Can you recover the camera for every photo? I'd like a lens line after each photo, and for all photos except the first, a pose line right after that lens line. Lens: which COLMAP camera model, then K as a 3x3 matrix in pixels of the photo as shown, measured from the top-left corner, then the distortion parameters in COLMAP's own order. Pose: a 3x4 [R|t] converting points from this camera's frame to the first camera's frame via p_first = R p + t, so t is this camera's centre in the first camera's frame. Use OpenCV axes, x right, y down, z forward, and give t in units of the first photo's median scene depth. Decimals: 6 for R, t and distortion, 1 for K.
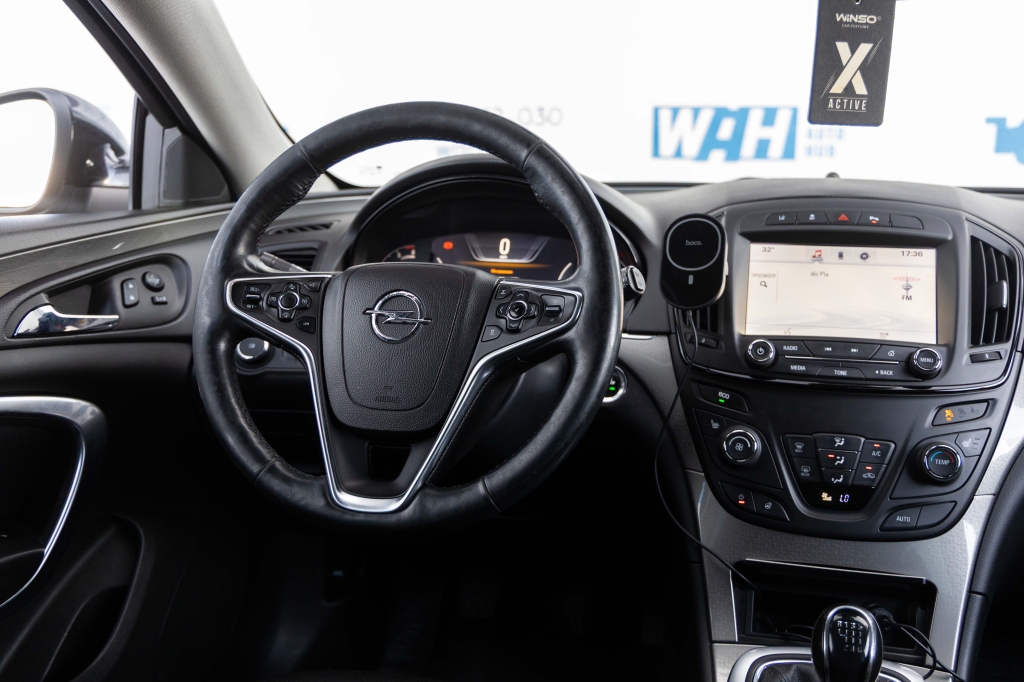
lens RADIAL K [[1016.4, 0, 512.0], [0, 1016.4, 341.0], [0, 0, 1]] dist [0.000497, -0.002499]
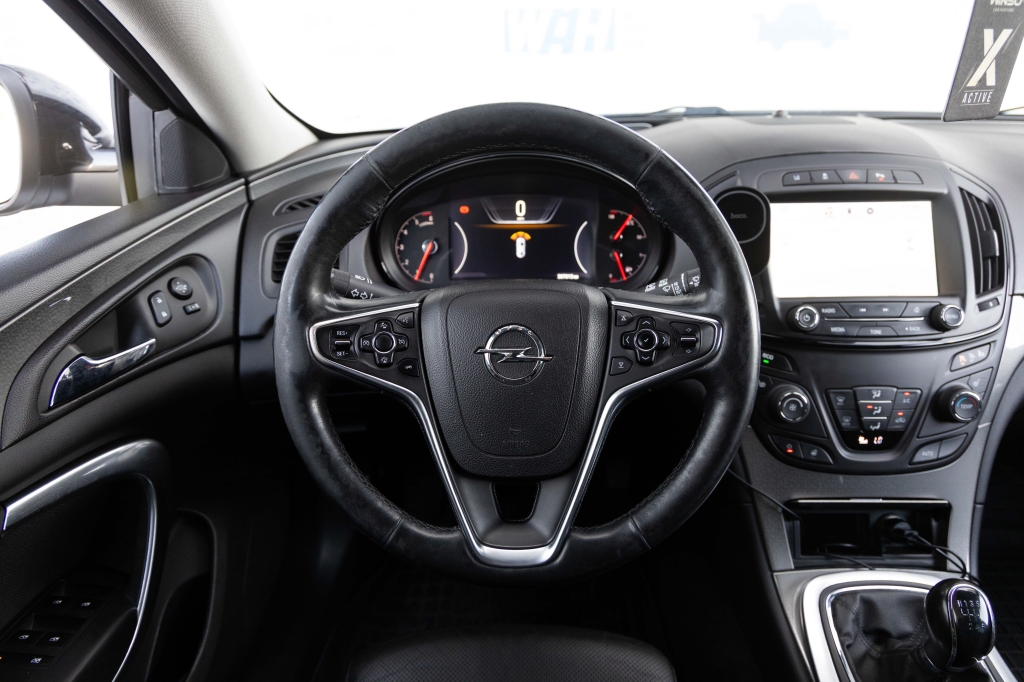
lens RADIAL K [[689.8, 0, 512.0], [0, 689.8, 341.0], [0, 0, 1]] dist [-0.002002, 0.006099]
pose [[0.974182, -0.117226, 0.192944, -0.213021], [0.066439, 0.965643, 0.251234, -0.176260], [-0.215766, -0.231929, 0.948501, 0.369607]]
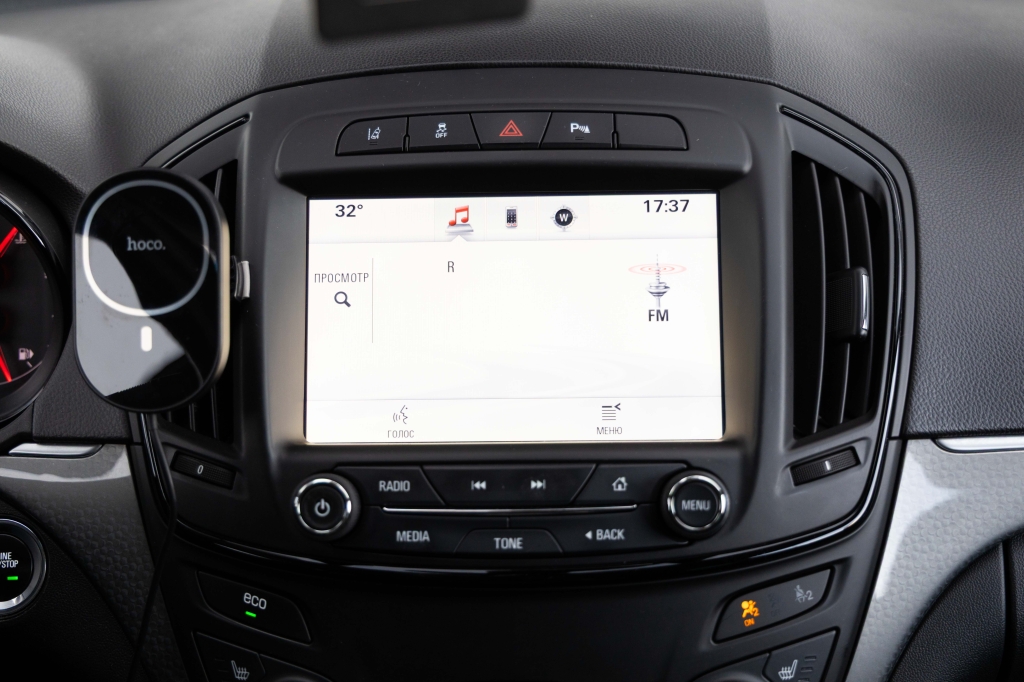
lens RADIAL K [[1517.0, 0, 512.0], [0, 1517.0, 341.0], [0, 0, 1]] dist [-0.004227, -0.111872]
pose [[0.975796, -0.115010, 0.185997, 0.217027], [0.071067, 0.971143, 0.227663, -0.197839], [-0.206813, -0.208934, 0.955811, 0.409338]]
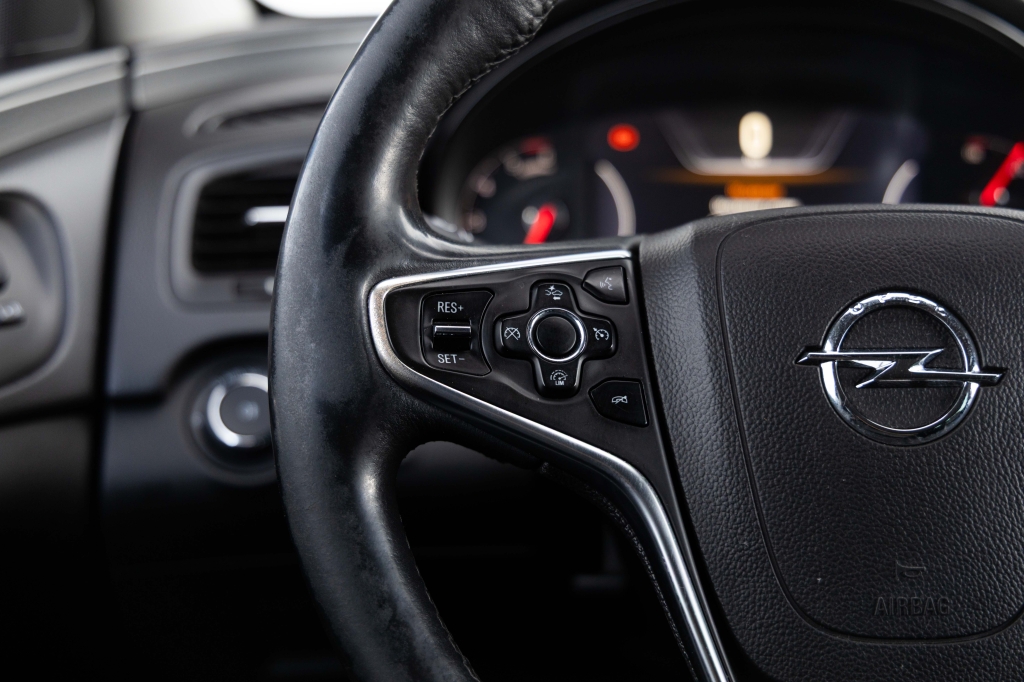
lens RADIAL K [[1463.3, 0, 512.0], [0, 1463.3, 341.0], [0, 0, 1]] dist [0.017628, -0.081360]
pose [[0.975431, -0.069317, 0.209117, -0.318492], [0.054989, 0.995772, 0.073575, -0.070653], [-0.213333, -0.060269, 0.975119, 0.483854]]
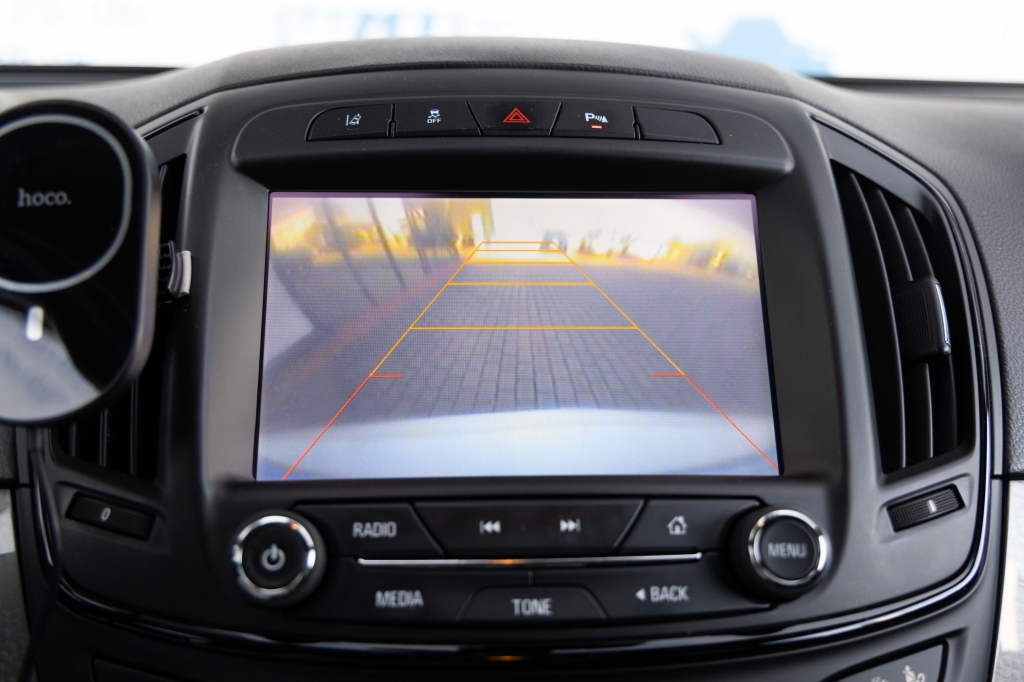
lens RADIAL K [[1043.0, 0, 512.0], [0, 1043.0, 341.0], [0, 0, 1]] dist [0.041674, -0.004286]
pose [[0.954280, -0.065168, 0.291725, 0.230730], [0.051338, 0.997175, 0.054825, -0.068056], [-0.294474, -0.037342, 0.954930, 0.703222]]
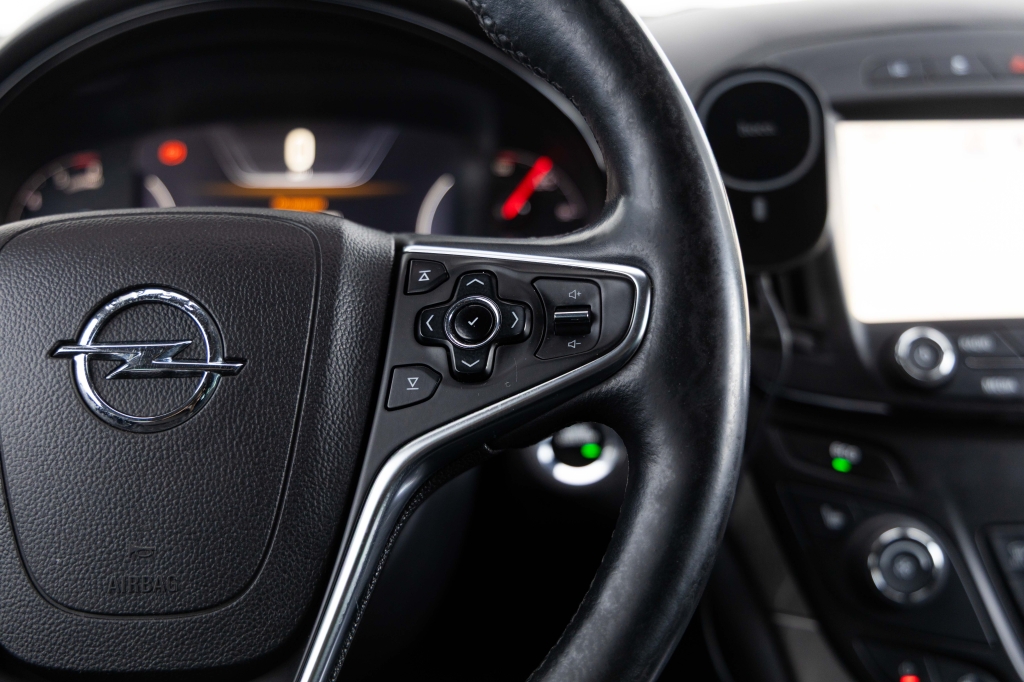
lens RADIAL K [[1463.3, 0, 512.0], [0, 1463.3, 341.0], [0, 0, 1]] dist [0.017628, -0.081360]
pose [[0.967554, -0.074765, 0.241351, -0.102458], [0.062845, 0.996410, 0.056725, -0.047752], [-0.244726, -0.039717, 0.968779, 0.403725]]
